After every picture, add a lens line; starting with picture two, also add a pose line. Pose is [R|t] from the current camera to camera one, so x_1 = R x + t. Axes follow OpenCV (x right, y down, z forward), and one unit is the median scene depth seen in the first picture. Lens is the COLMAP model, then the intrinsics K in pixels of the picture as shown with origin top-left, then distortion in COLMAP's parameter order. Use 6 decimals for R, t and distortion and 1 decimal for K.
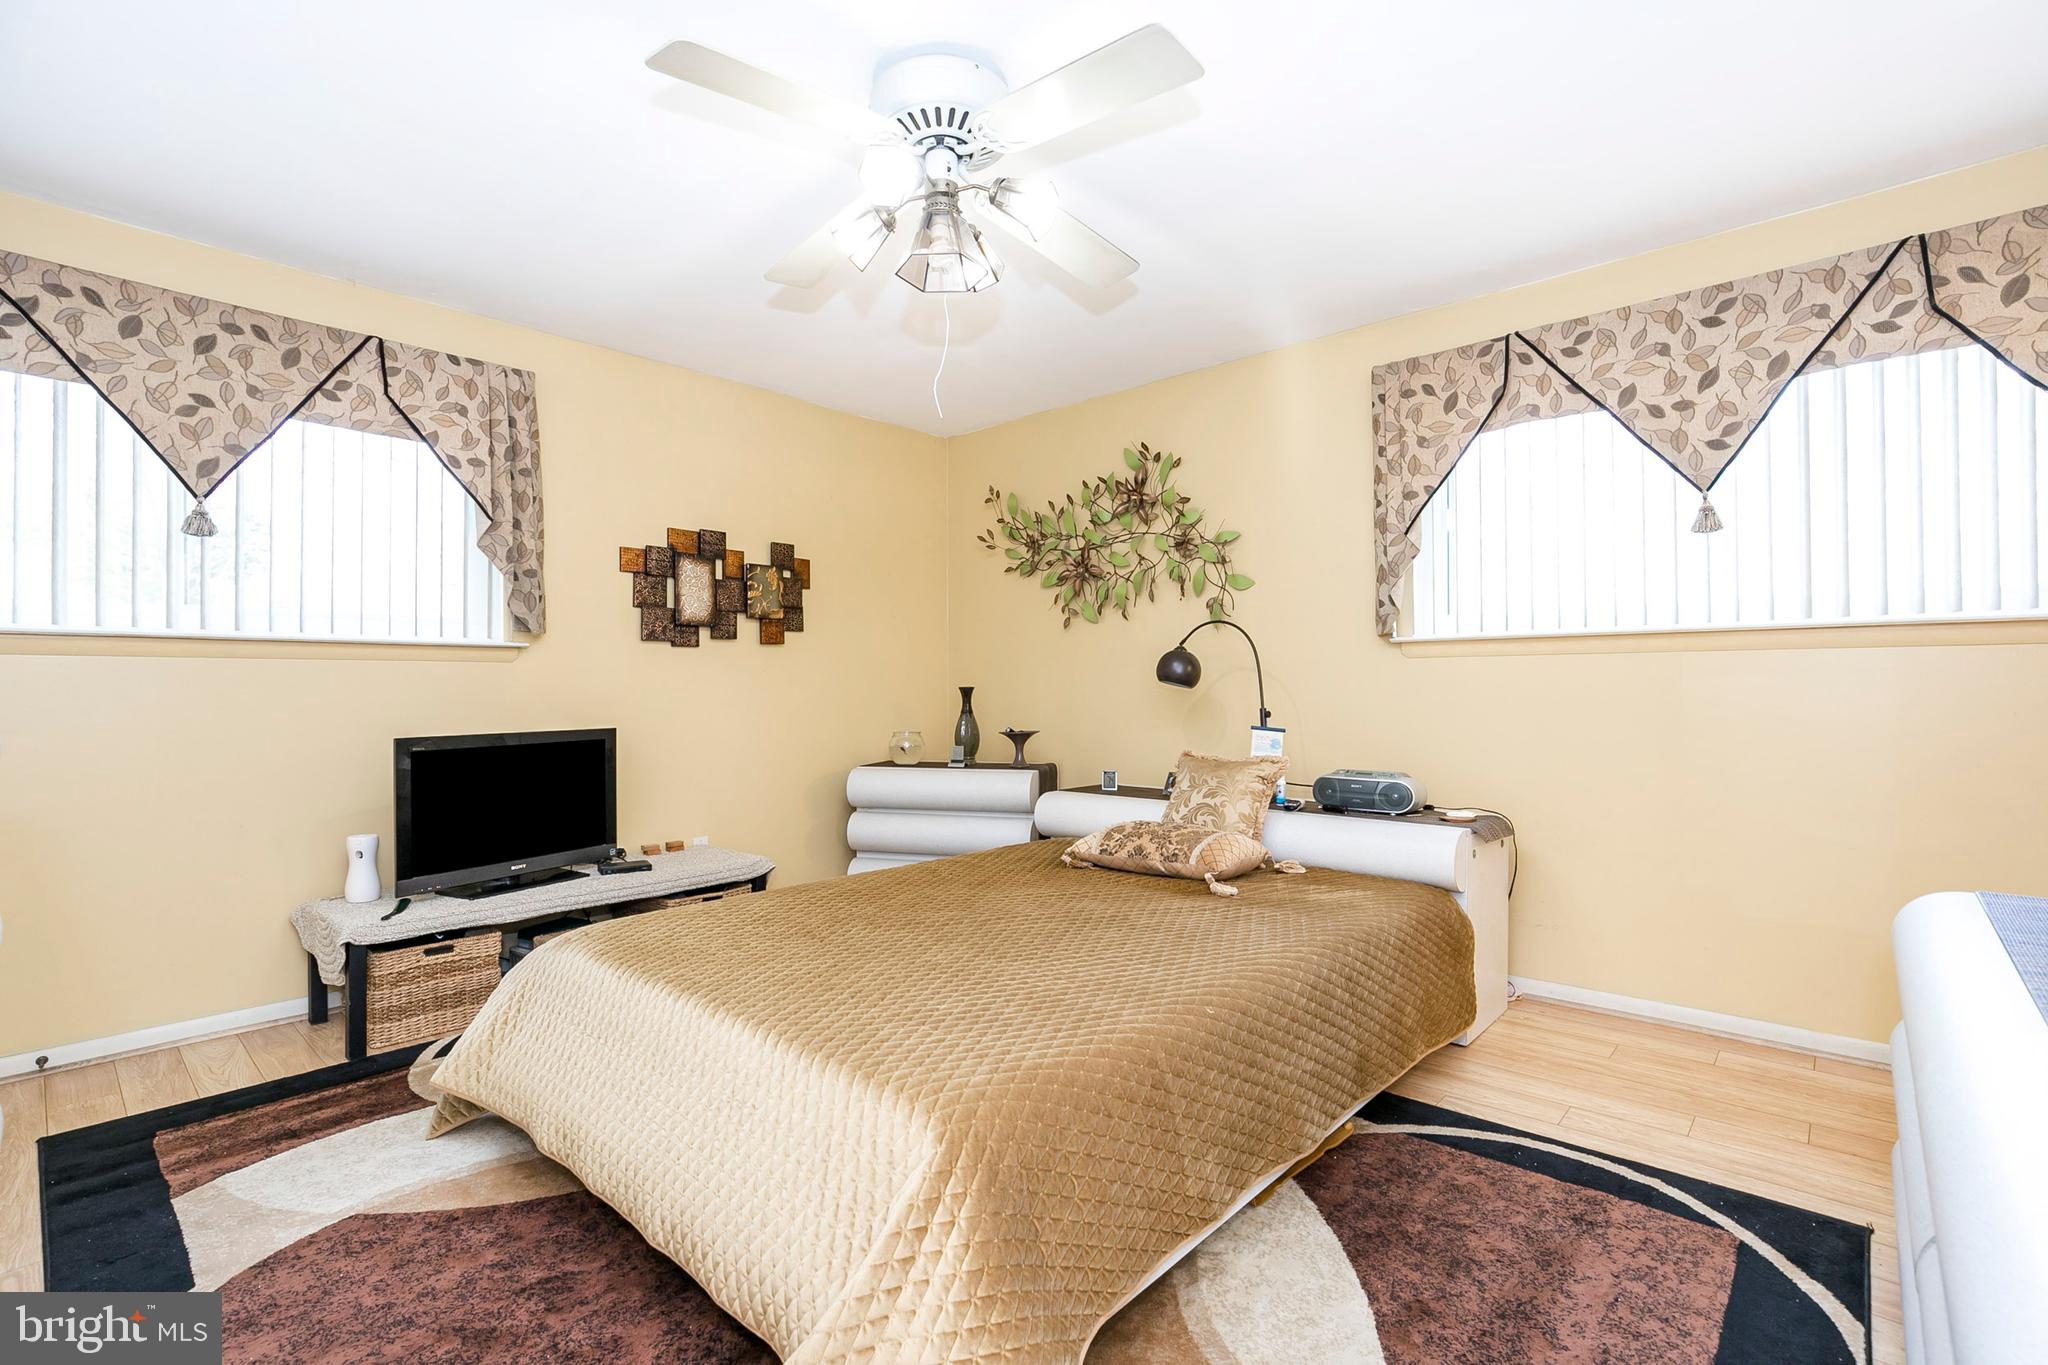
lens RADIAL K [[930.7, 0, 1019.9], [0, 930.7, 682.3], [0, 0, 1]] dist [-0.014727, 0.002491]
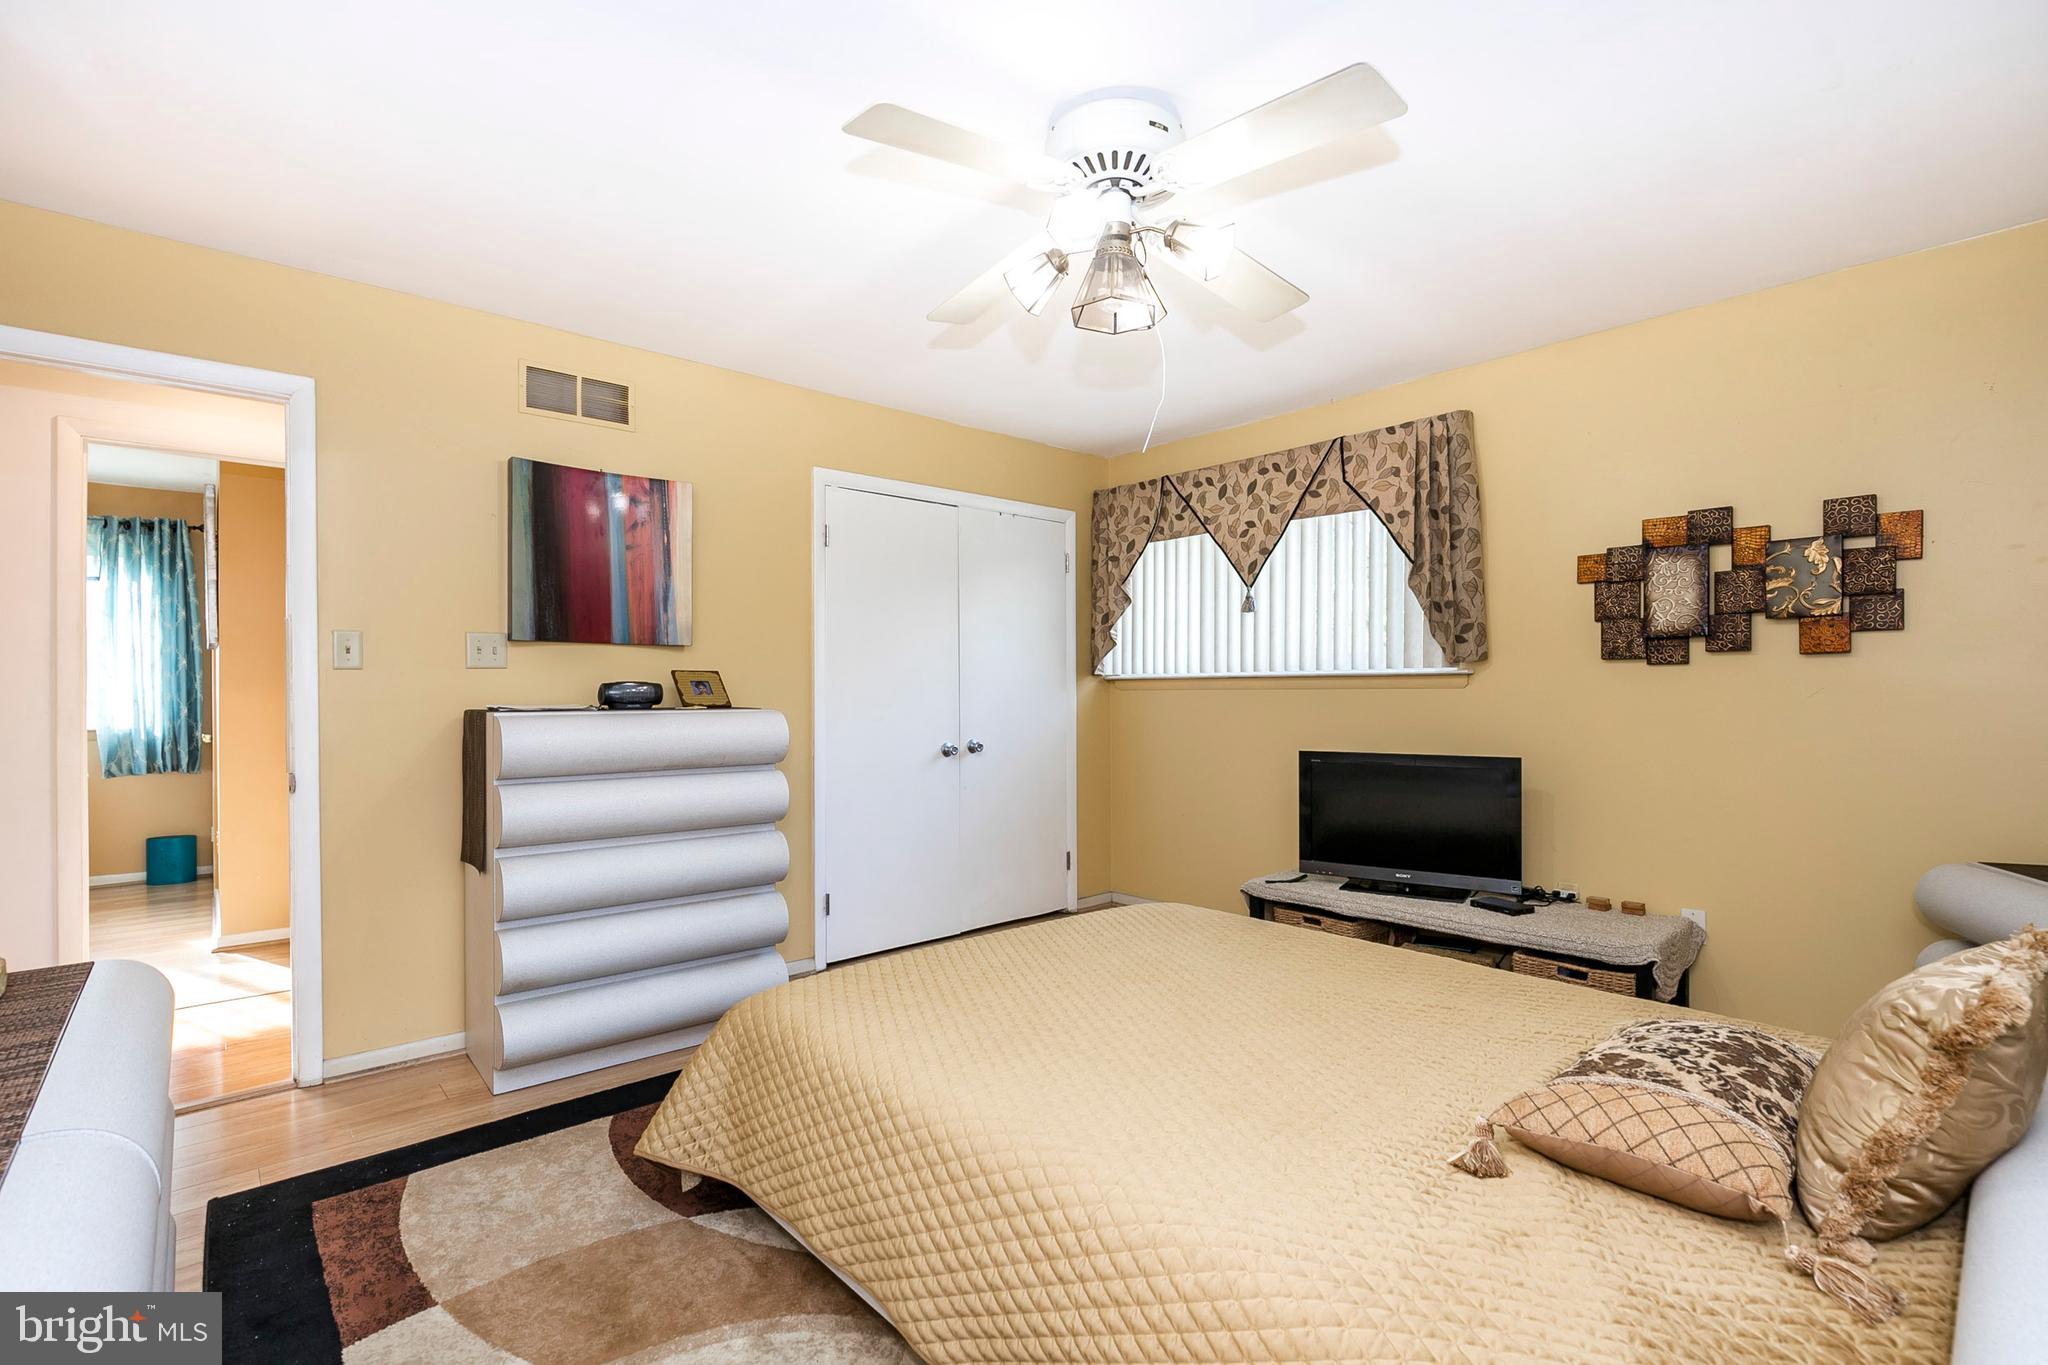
lens RADIAL K [[930.7, 0, 1021.0], [0, 930.7, 691.9], [0, 0, 1]] dist [-0.014727, 0.002491]
pose [[-0.112345, 0.006744, -0.993646, 0.599945], [0.009390, 0.999940, 0.005725, -0.030217], [0.993625, -0.008687, -0.112402, 0.661254]]
